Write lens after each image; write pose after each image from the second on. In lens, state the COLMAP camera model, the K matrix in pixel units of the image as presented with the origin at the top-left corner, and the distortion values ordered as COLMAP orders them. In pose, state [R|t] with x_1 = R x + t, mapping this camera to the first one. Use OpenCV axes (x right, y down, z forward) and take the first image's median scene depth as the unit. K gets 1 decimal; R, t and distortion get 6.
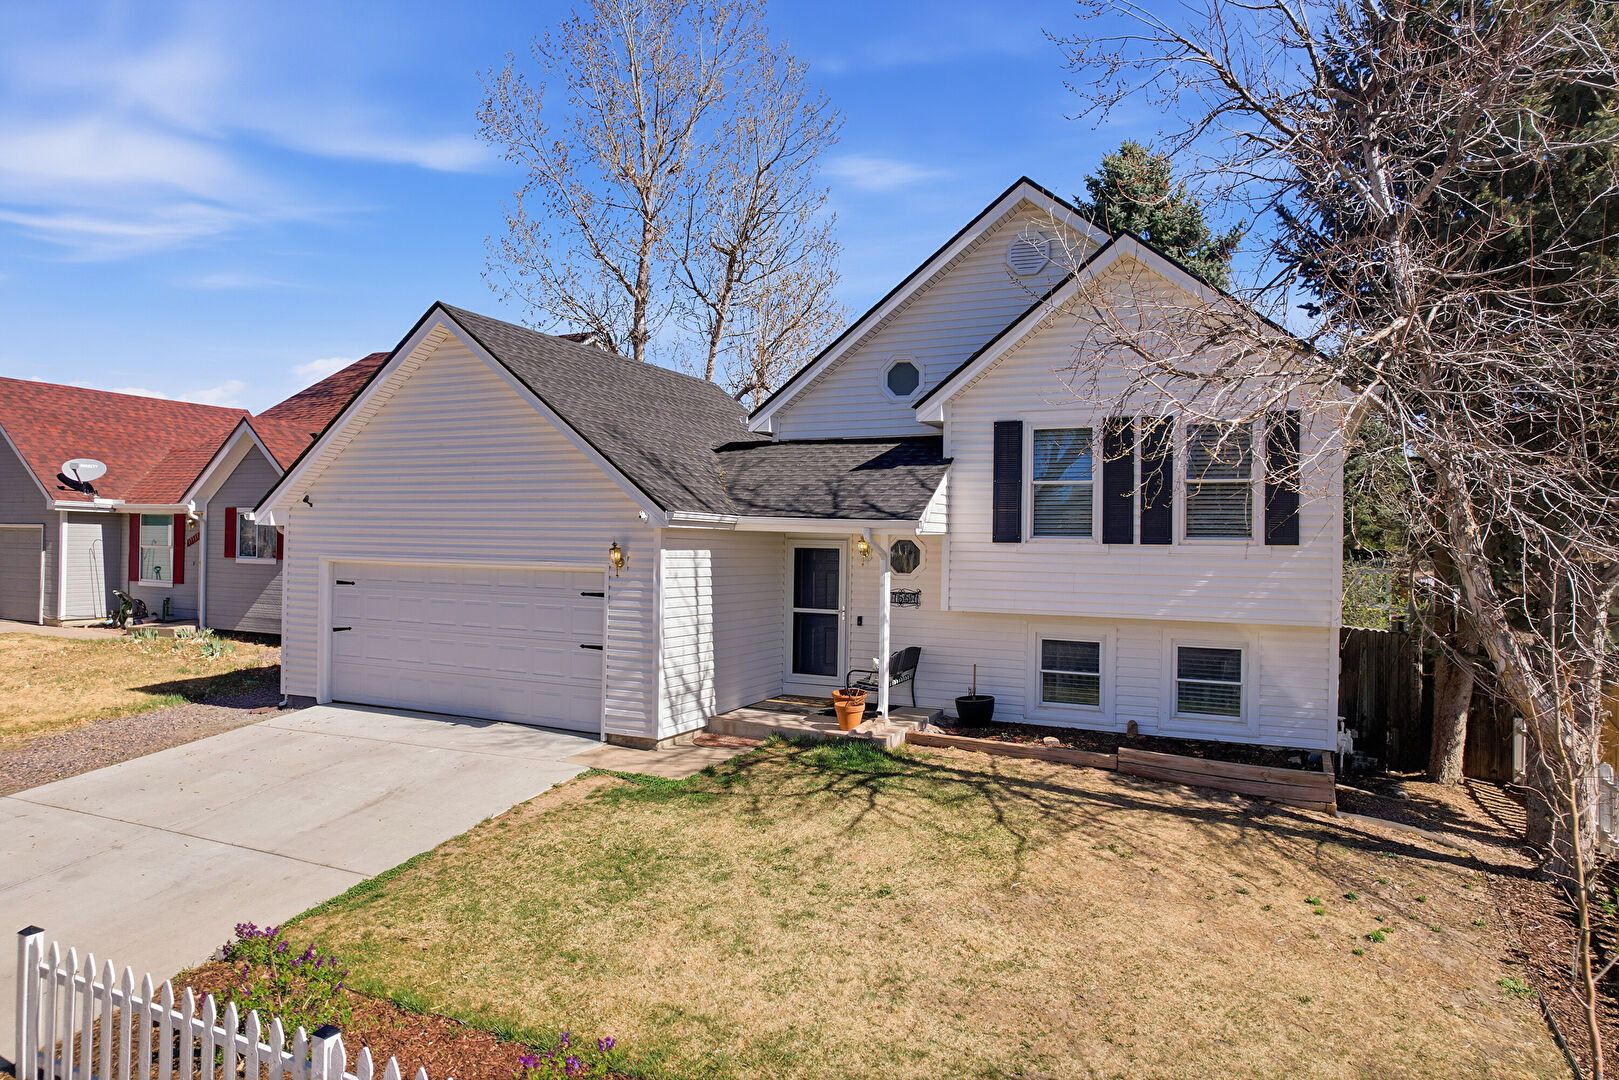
lens RADIAL K [[991.1, 0, 809.5], [0, 991.1, 540.0], [0, 0, 1]] dist [-0.058183, 0.045974]
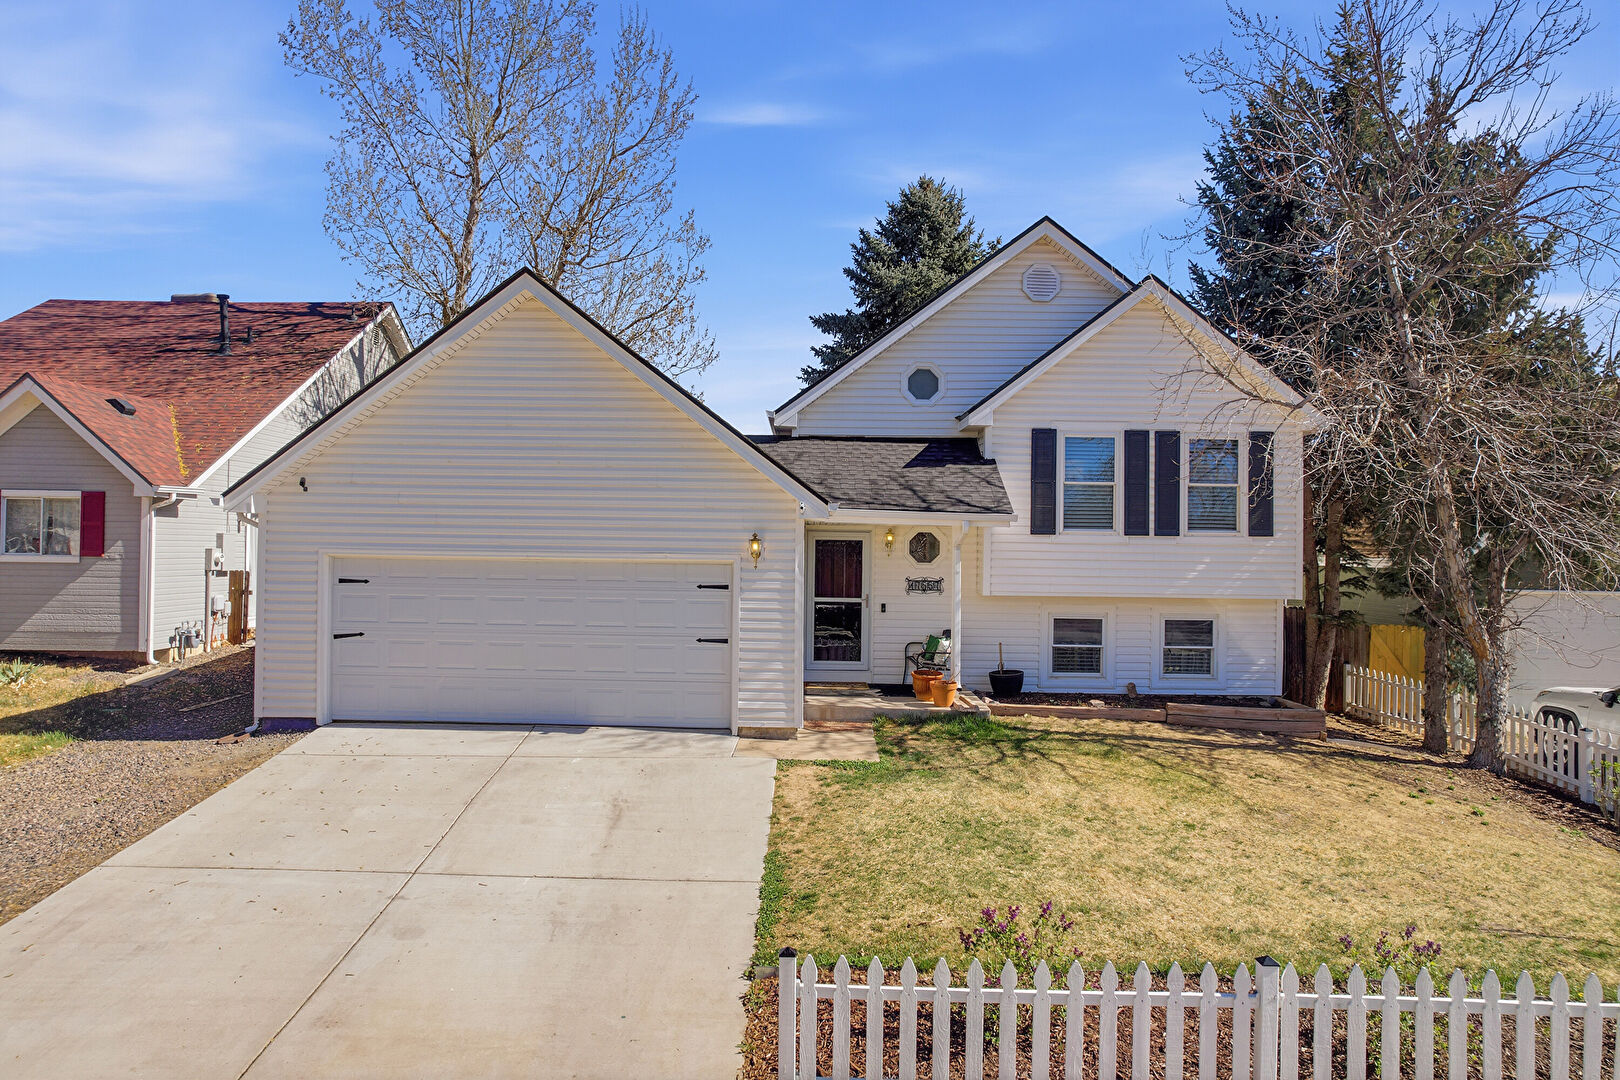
lens RADIAL K [[991.7, 0, 810.0], [0, 991.7, 540.0], [0, 0, 1]] dist [-0.058183, 0.045974]
pose [[0.910410, -0.001017, 0.413705, -0.535955], [-0.001197, 0.999986, 0.005093, 0.003665], [-0.413705, -0.005132, 0.910397, 0.070120]]
